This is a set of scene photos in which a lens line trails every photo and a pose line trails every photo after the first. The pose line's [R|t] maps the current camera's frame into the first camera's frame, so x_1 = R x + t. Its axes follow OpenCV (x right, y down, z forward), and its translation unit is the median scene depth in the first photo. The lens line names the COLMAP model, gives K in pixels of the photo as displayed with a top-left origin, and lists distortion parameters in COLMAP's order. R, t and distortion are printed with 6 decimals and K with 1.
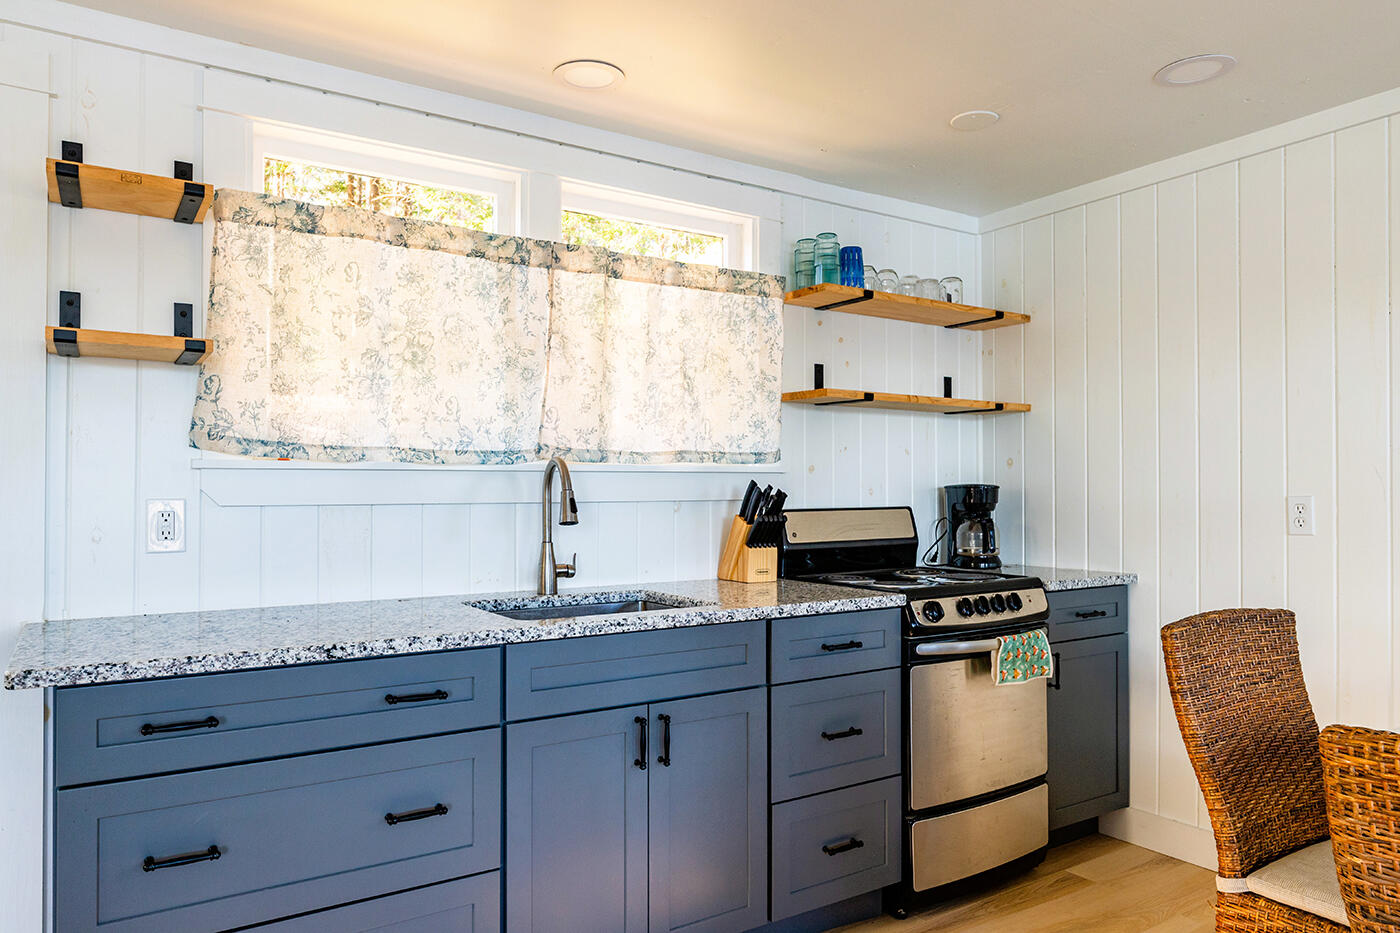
lens RADIAL K [[921.9, 0, 694.7], [0, 921.9, 480.3], [0, 0, 1]] dist [-0.003350, 0.000692]
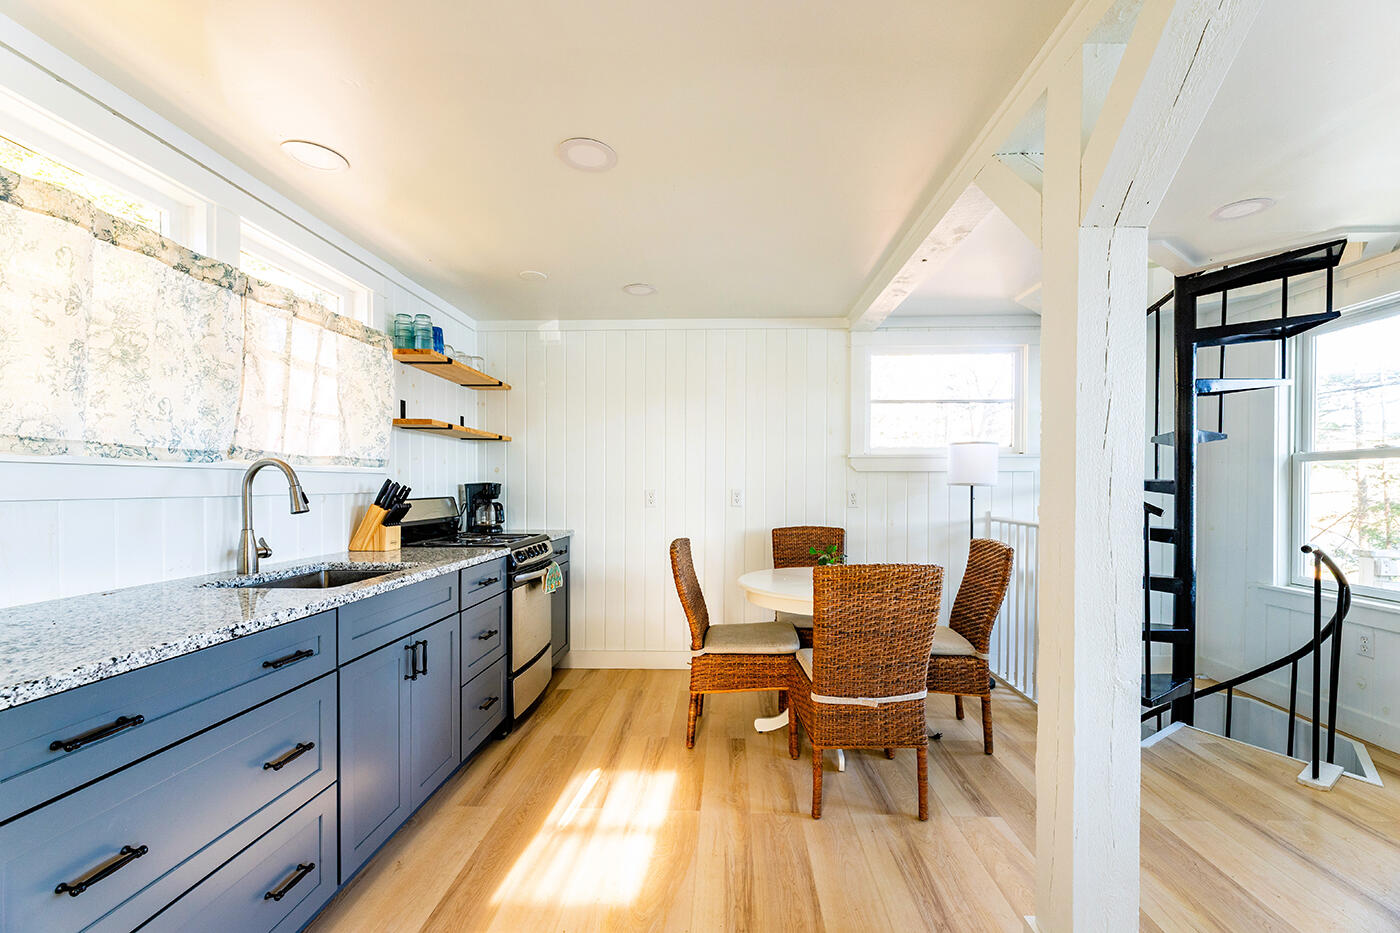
lens RADIAL K [[582.0, 0, 702.5], [0, 582.0, 495.0], [0, 0, 1]] dist [0.000031, -0.000038]
pose [[0.571514, -0.008719, 0.820546, -0.449942], [-0.013064, 0.999720, 0.019723, 0.000450], [-0.820489, -0.021992, 0.571240, 0.096153]]
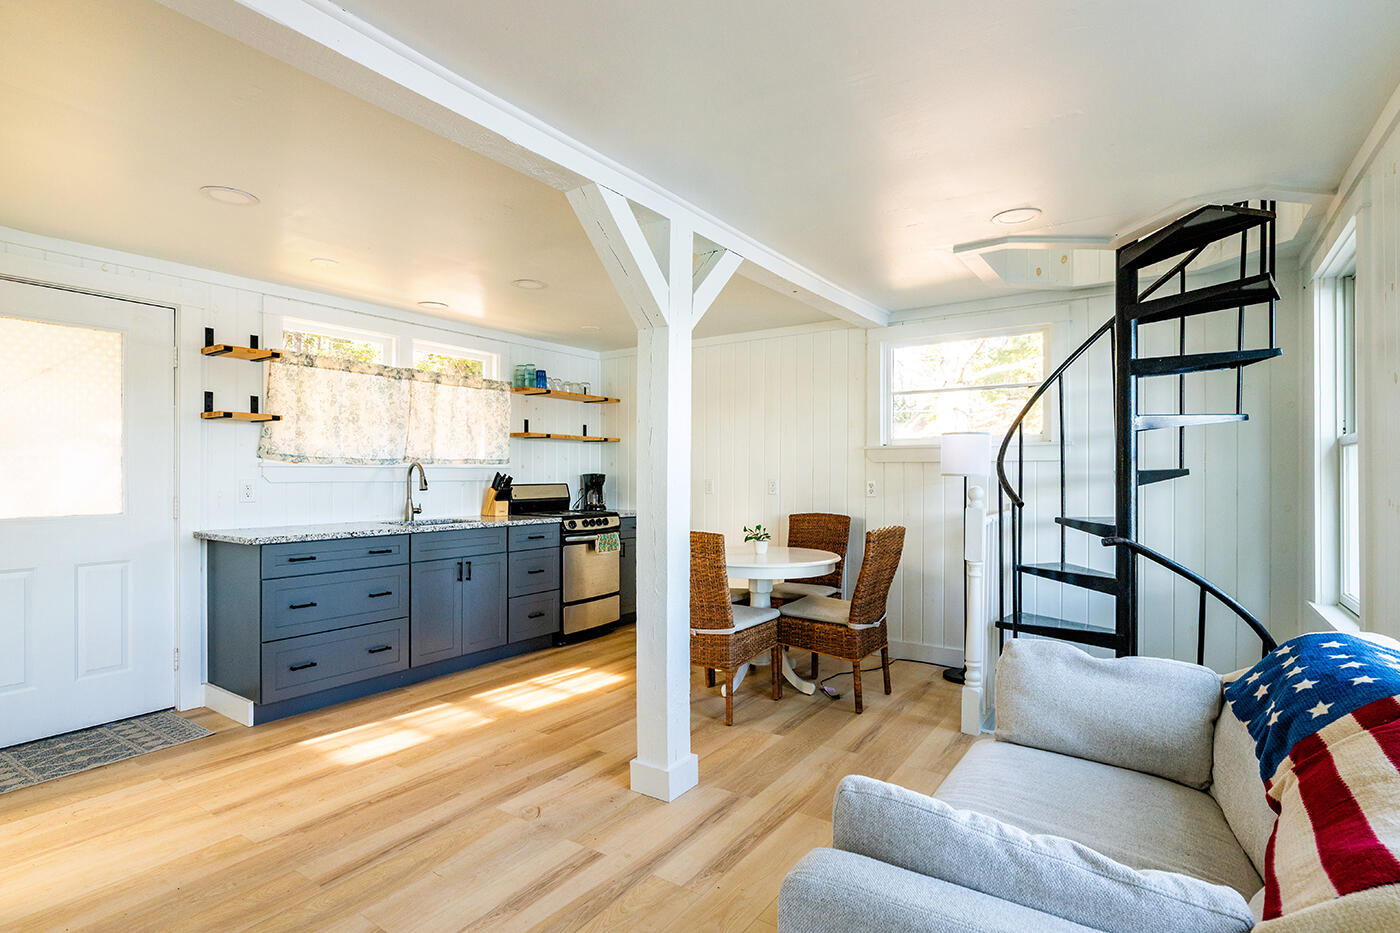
lens RADIAL K [[715.5, 0, 680.9], [0, 715.5, 480.7], [0, 0, 1]] dist [-0.009200, 0.000066]
pose [[0.936226, 0.001562, 0.351395, -0.155935], [-0.008695, 0.999787, 0.018720, -0.017693], [-0.351291, -0.020582, 0.936040, -0.955289]]
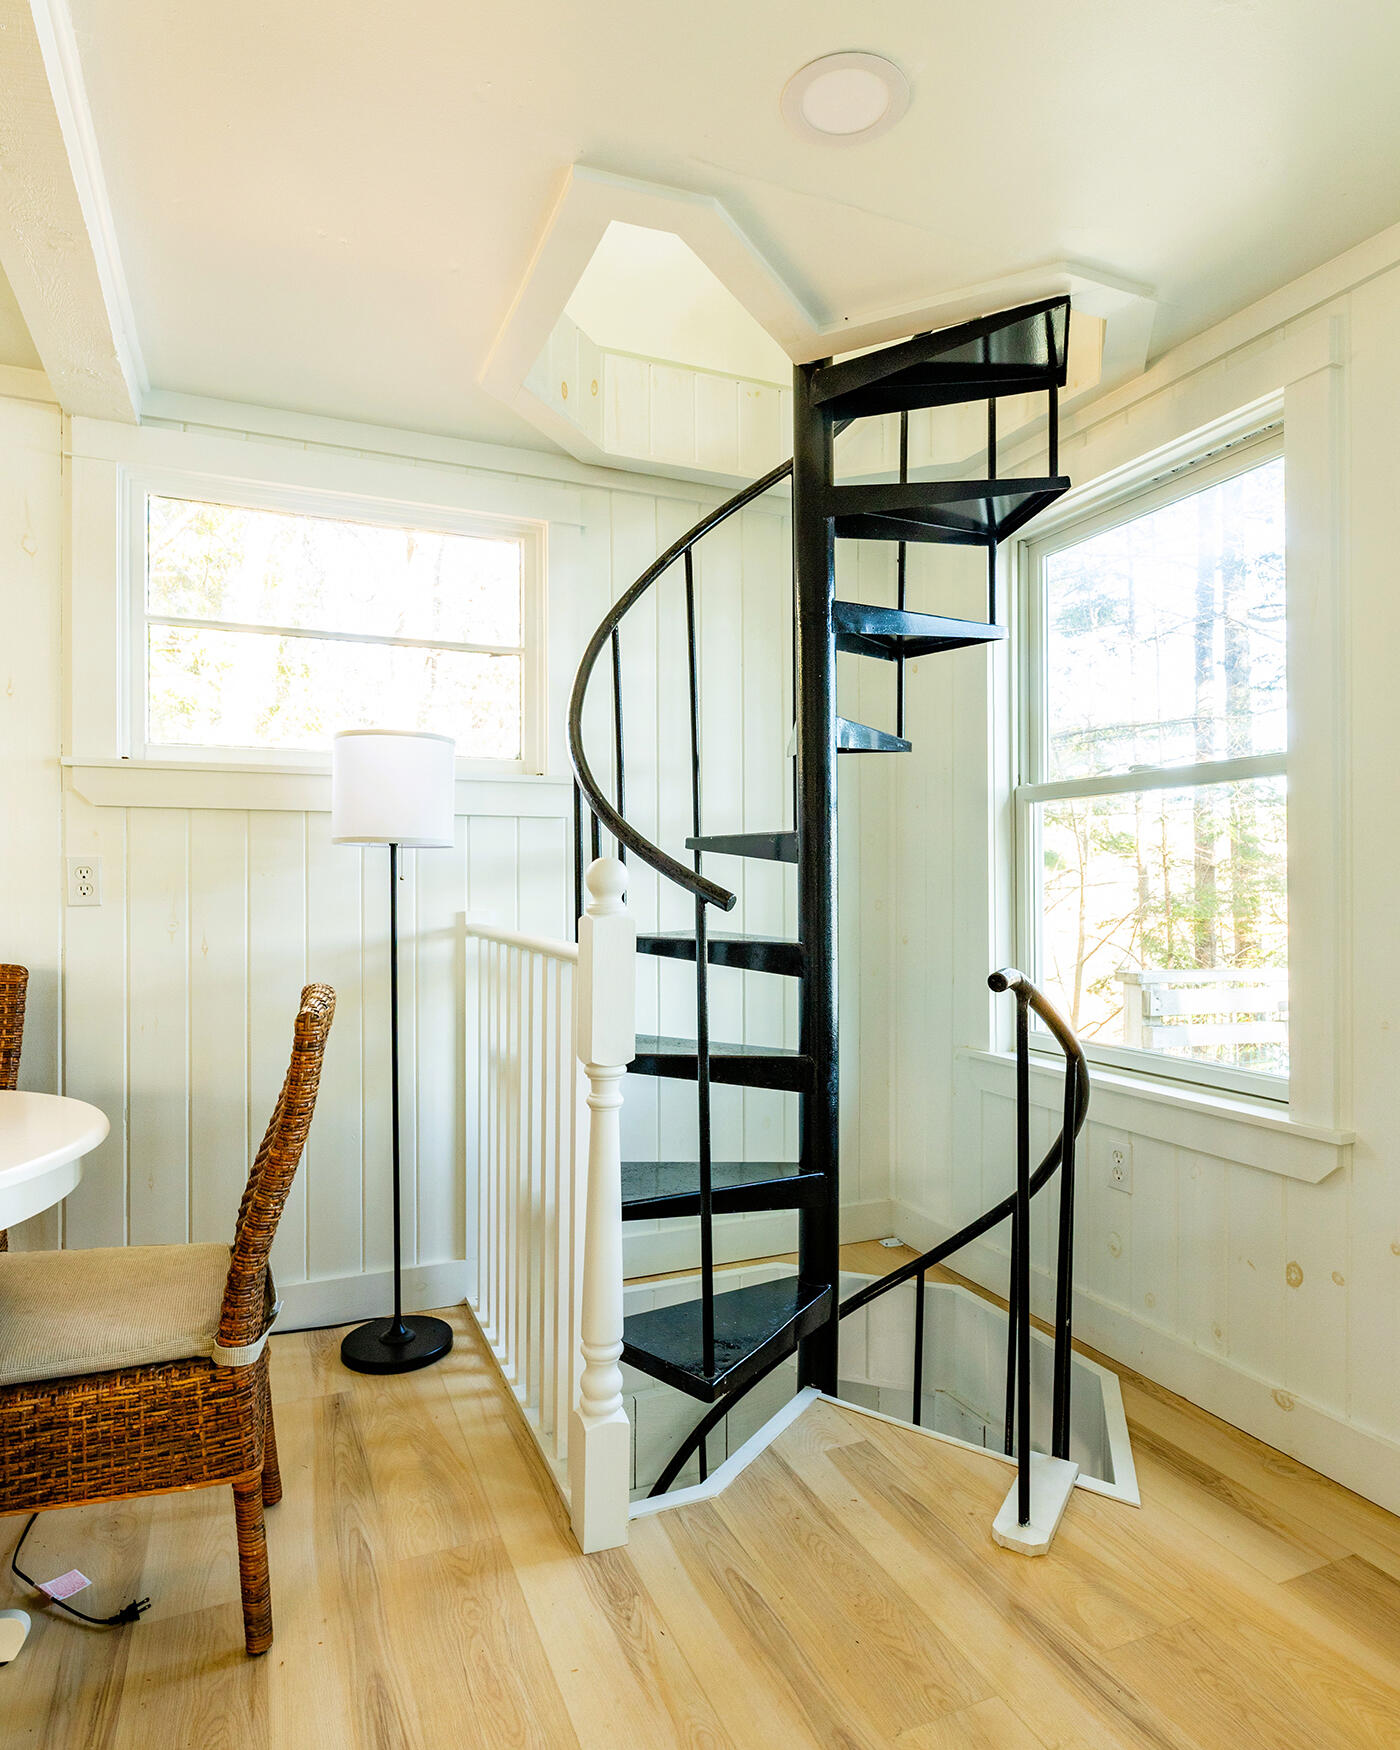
lens RADIAL K [[1029.7, 0, 700.5], [0, 1029.7, 889.6], [0, 0, 1]] dist [-0.000209, -0.002673]
pose [[0.174040, 0.000116, 0.984739, 0.149918], [-0.012558, 0.999919, 0.002102, 0.032290], [-0.984658, -0.012732, 0.174027, -0.087608]]
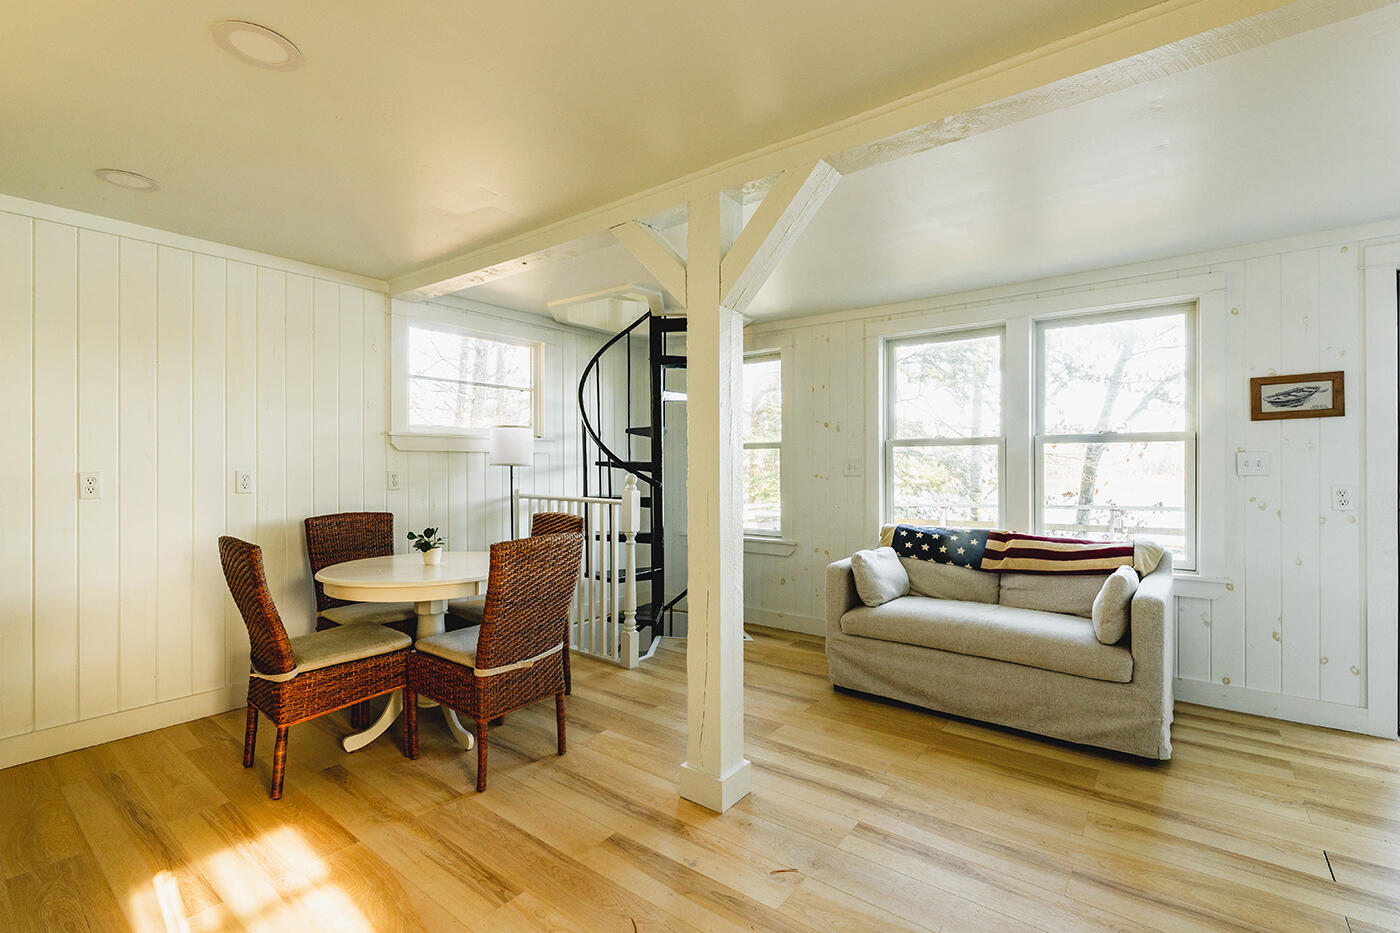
lens RADIAL K [[646.7, 0, 718.3], [0, 646.7, 467.3], [0, 0, 1]] dist [-0.002289, -0.001086]
pose [[-0.357050, 0.000441, 0.934085, -0.691787], [-0.010807, 0.999931, -0.004603, 0.002847], [-0.934023, -0.011738, -0.357020, 0.455176]]
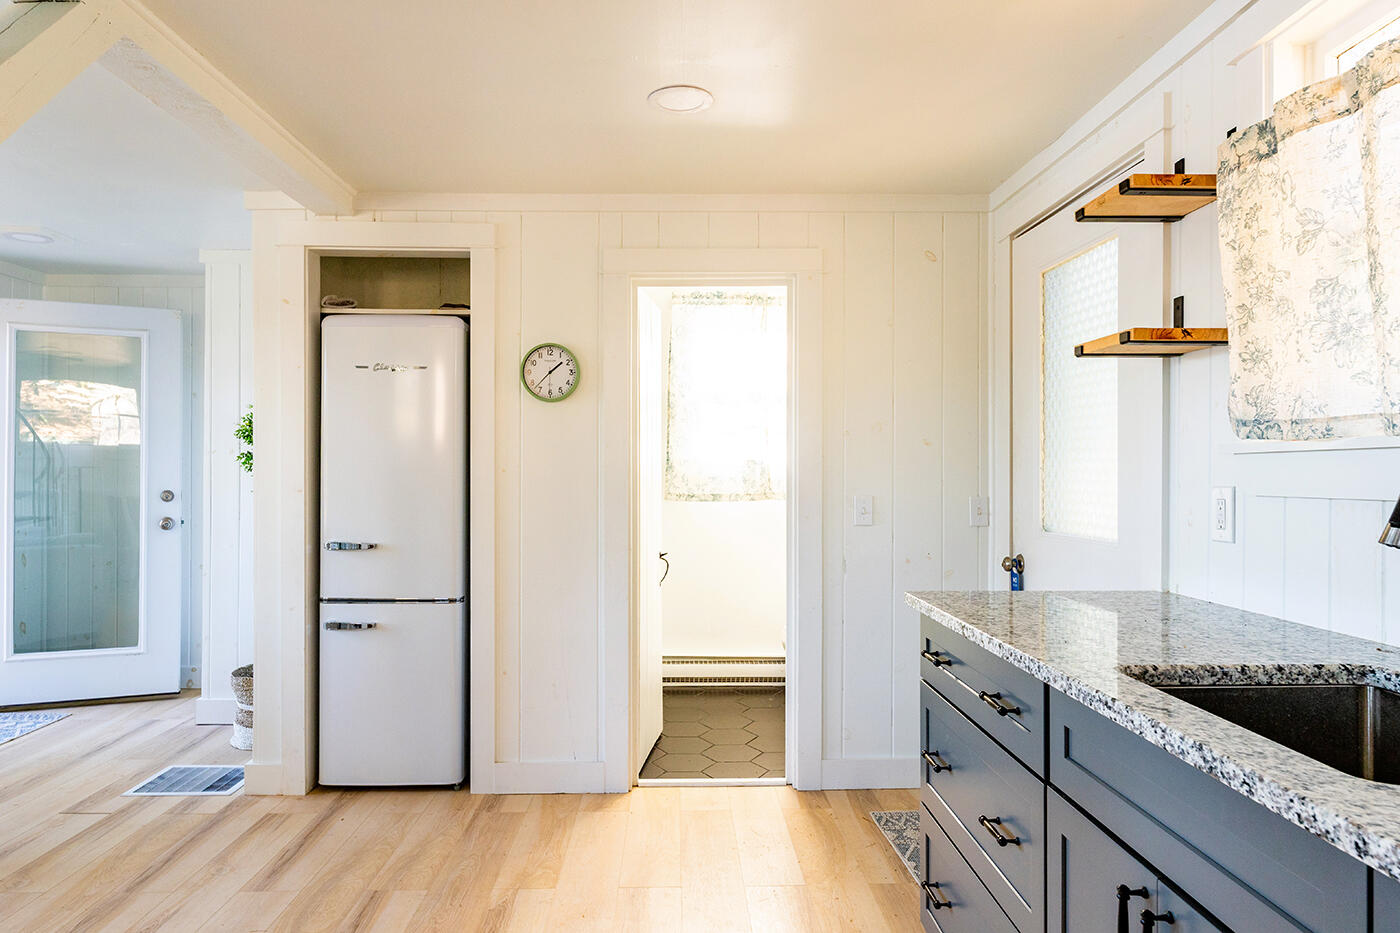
lens RADIAL K [[921.9, 0, 691.7], [0, 921.9, 470.5], [0, 0, 1]] dist [-0.003350, 0.000692]
pose [[-0.529331, -0.000960, -0.848415, 0.470654], [0.011267, 0.999903, -0.008161, 0.004563], [0.848341, -0.013879, -0.529269, 0.899306]]
